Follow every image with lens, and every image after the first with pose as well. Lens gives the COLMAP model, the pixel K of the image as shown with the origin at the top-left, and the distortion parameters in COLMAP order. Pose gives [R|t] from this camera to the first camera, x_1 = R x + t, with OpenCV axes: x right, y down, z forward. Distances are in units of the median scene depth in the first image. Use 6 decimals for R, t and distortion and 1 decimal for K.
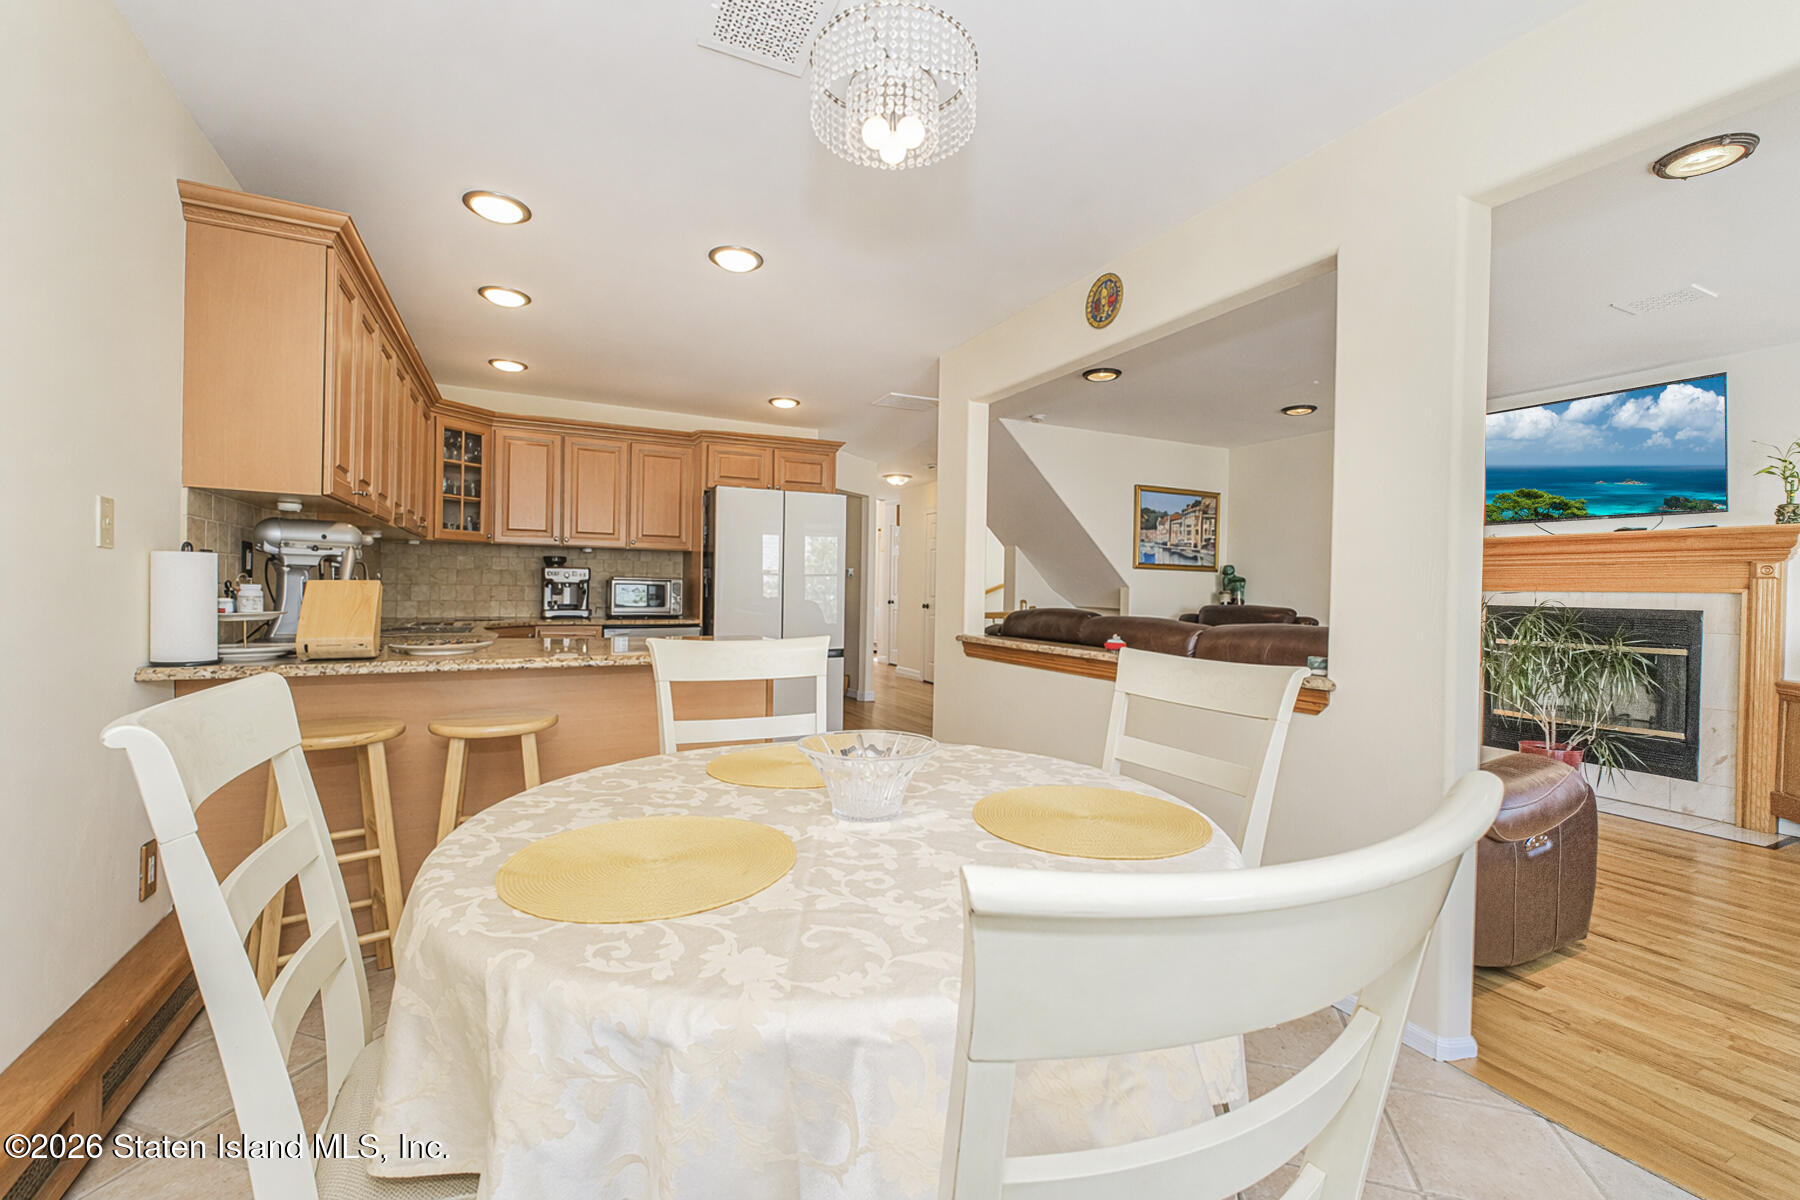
lens RADIAL K [[755.9, 0, 905.4], [0, 755.9, 592.8], [0, 0, 1]] dist [0.015835, -0.001178]
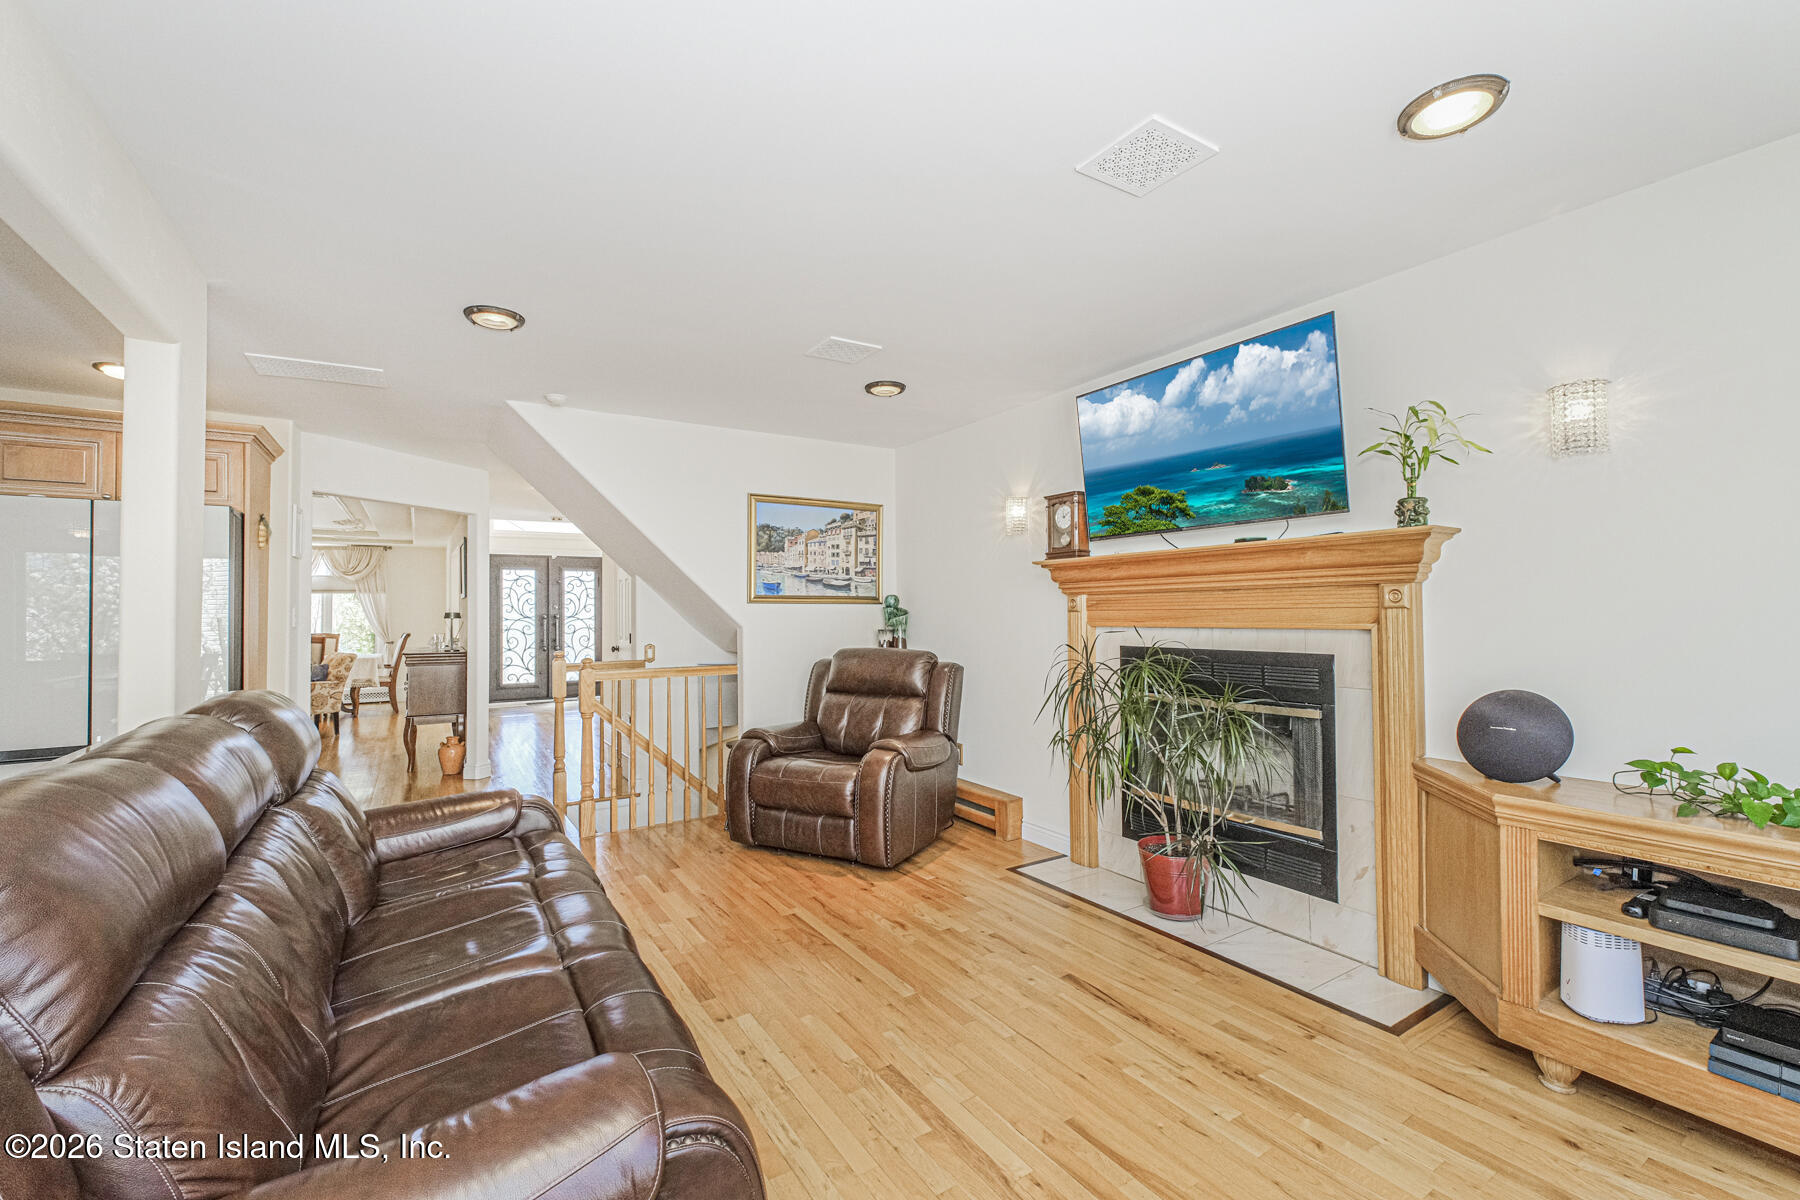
lens RADIAL K [[755.9, 0, 895.4], [0, 755.9, 603.3], [0, 0, 1]] dist [0.015835, -0.001178]
pose [[0.997568, -0.022452, 0.065986, 0.398764], [0.023829, 0.999513, -0.020145, -0.012590], [-0.065502, 0.021669, 0.997617, 0.225991]]
